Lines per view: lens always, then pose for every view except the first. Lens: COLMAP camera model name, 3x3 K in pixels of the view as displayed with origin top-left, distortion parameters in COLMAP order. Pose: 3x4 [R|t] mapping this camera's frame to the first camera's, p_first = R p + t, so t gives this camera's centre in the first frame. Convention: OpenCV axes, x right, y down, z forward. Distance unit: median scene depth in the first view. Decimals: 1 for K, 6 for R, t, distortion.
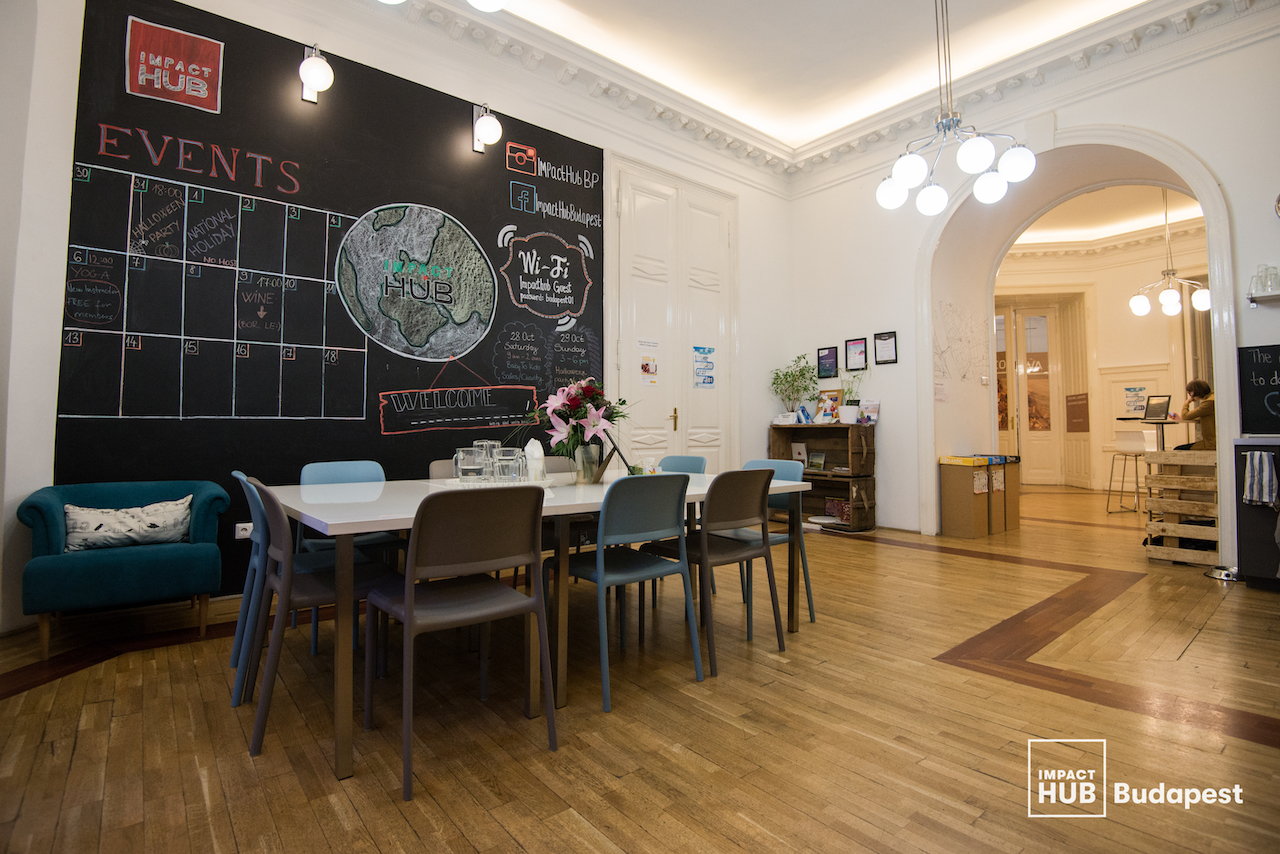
lens RADIAL K [[613.2, 0, 633.2], [0, 613.2, 395.1], [0, 0, 1]] dist [-0.013539, -0.018574]
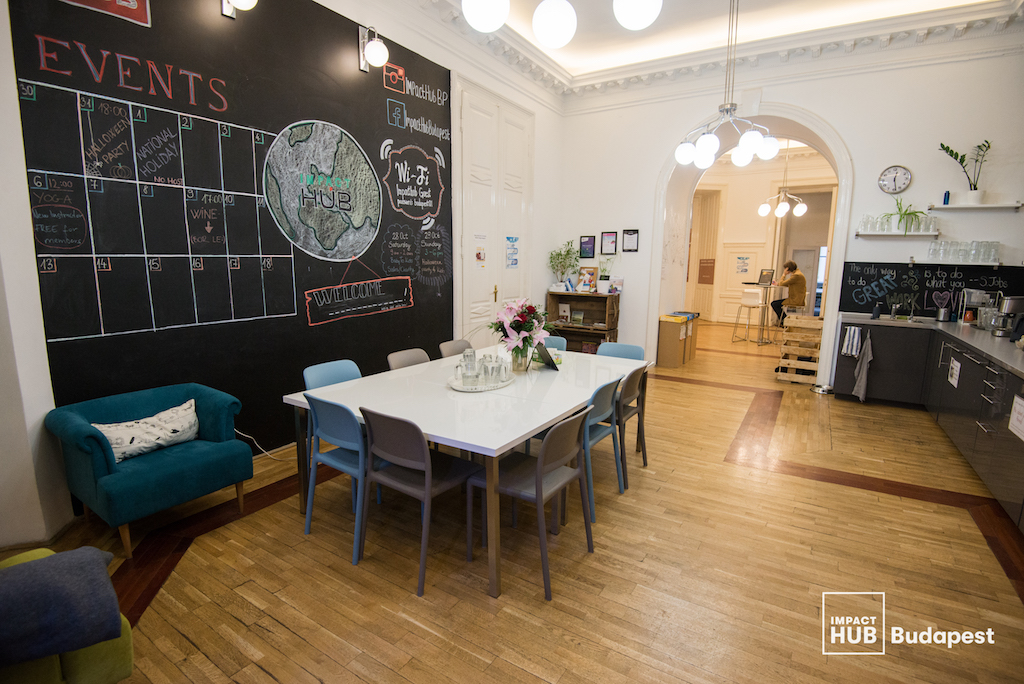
lens RADIAL K [[486.3, 0, 512.0], [0, 486.3, 342.0], [0, 0, 1]] dist [-0.018632, -0.017378]
pose [[0.946205, -0.042395, 0.320778, -0.326552], [-0.029934, 0.975658, 0.217243, -0.119904], [-0.322180, -0.215158, 0.921904, -0.019533]]
